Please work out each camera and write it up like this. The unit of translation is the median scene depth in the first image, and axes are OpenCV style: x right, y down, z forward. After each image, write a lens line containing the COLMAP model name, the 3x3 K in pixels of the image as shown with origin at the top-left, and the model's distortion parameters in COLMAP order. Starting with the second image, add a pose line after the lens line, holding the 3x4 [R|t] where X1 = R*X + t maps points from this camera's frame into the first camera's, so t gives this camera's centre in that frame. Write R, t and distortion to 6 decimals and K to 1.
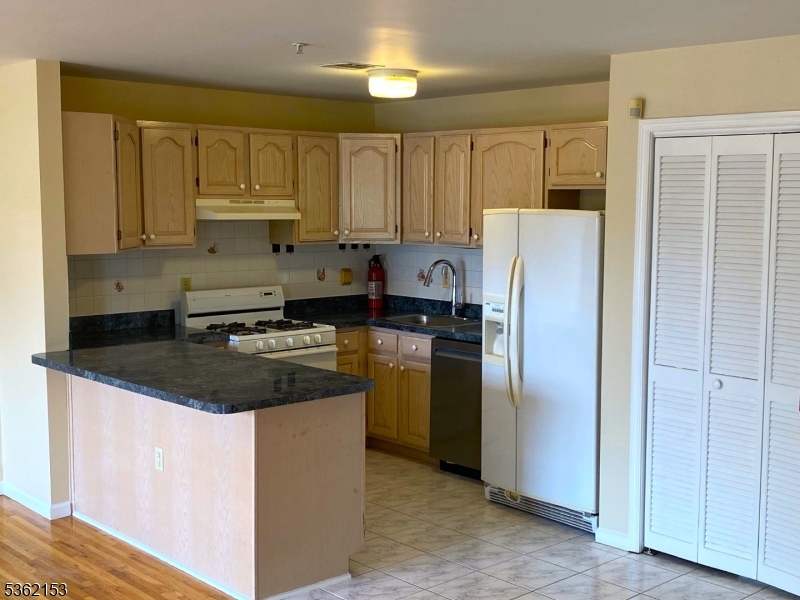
lens RADIAL K [[1048.1, 0, 400.7], [0, 1048.1, 299.8], [0, 0, 1]] dist [0.018987, 0.031987]
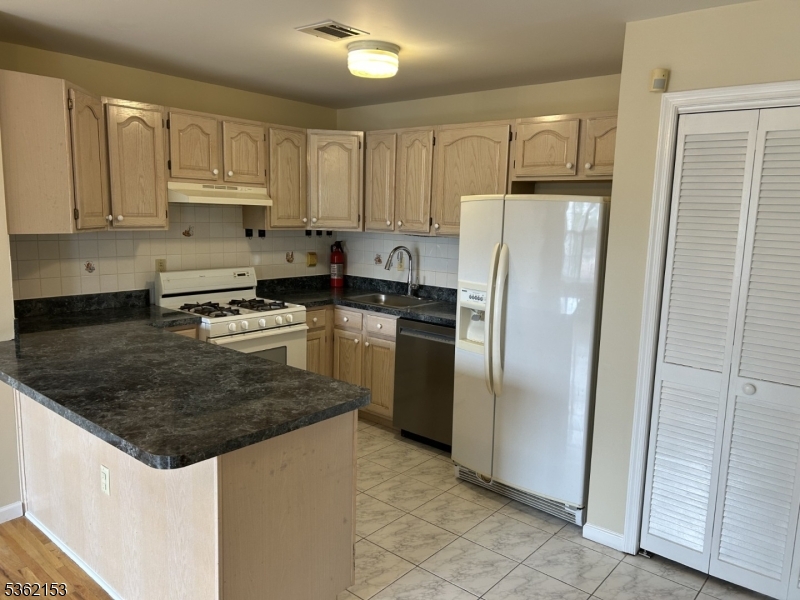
lens RADIAL K [[612.4, 0, 406.0], [0, 612.4, 301.1], [0, 0, 1]] dist [0.008129, -0.010111]
pose [[0.991496, 0.004595, 0.130053, -0.043380], [-0.011290, 0.998645, 0.050794, -0.013745], [-0.129644, -0.051830, 0.990205, 0.375633]]
